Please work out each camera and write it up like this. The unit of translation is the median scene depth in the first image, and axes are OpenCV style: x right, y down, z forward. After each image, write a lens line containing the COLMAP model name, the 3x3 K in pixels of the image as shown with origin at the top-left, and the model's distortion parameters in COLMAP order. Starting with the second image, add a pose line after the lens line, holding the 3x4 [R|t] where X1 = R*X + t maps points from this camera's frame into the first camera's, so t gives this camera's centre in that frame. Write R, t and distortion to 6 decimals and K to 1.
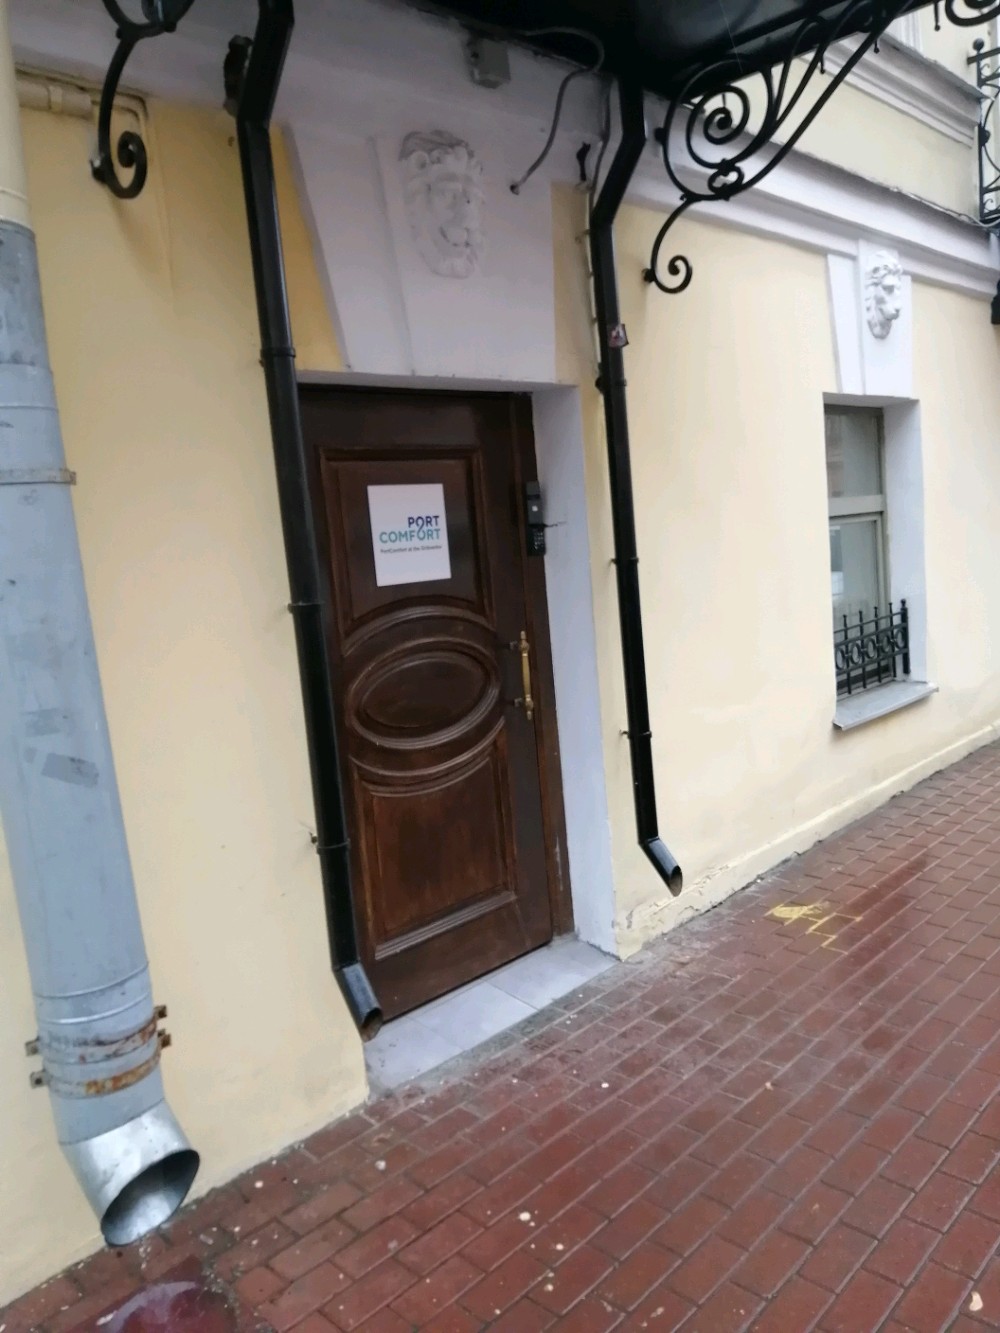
lens RADIAL K [[1021.7, 0, 500.6], [0, 1021.7, 660.6], [0, 0, 1]] dist [0.000637, 0.000507]
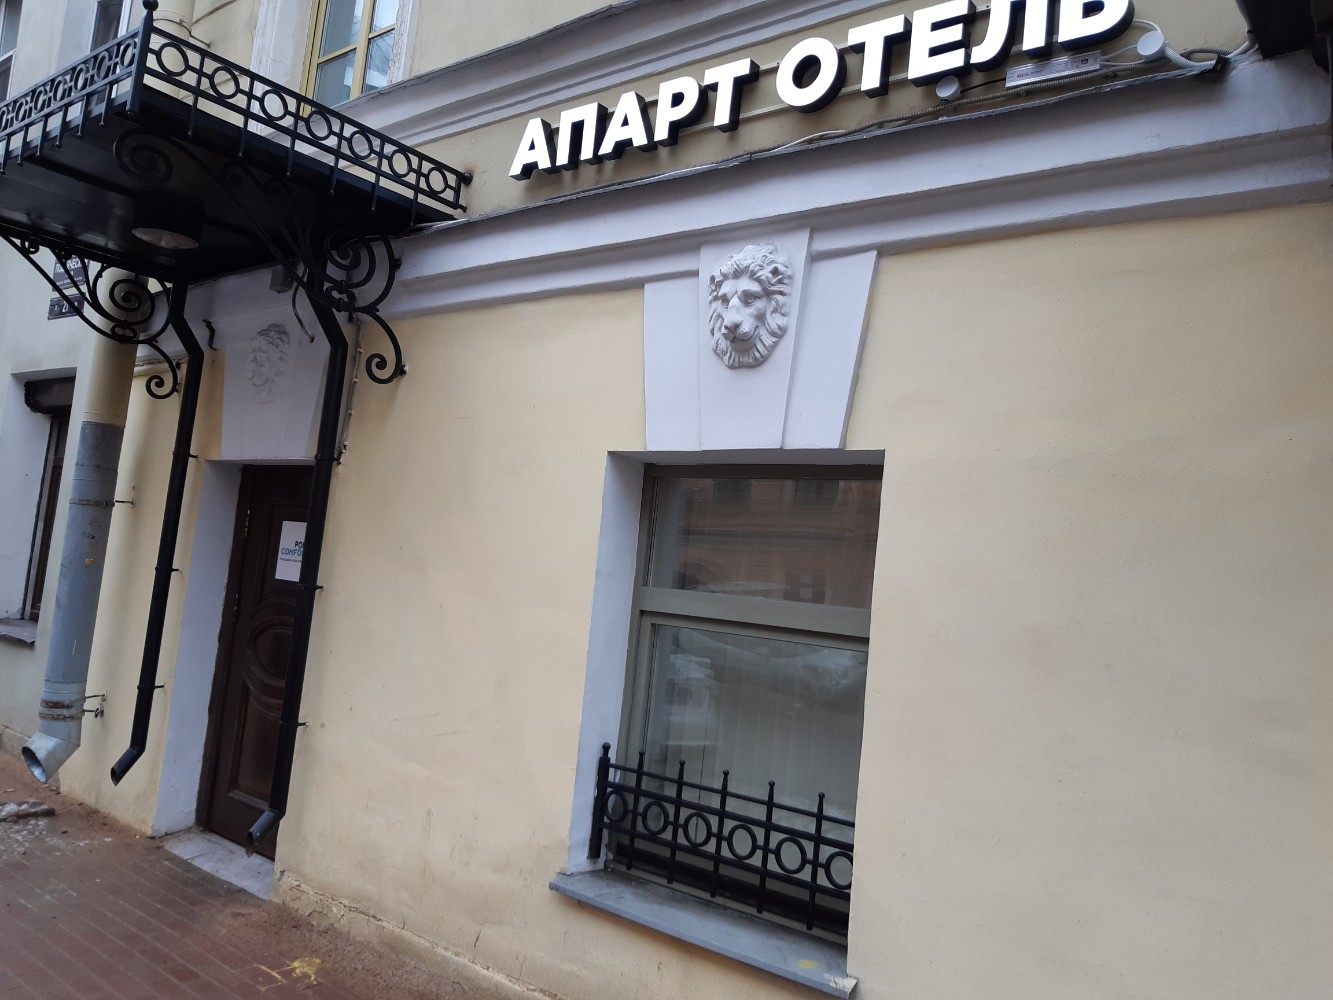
lens RADIAL K [[1029.8, 0, 665.6], [0, 1029.8, 504.9], [0, 0, 1]] dist [-0.016278, -0.004109]
pose [[0.092620, 0.002832, -0.995697, 1.322596], [-0.247696, 0.968625, -0.020285, -0.254891], [0.964400, 0.248510, 0.090416, 1.156081]]
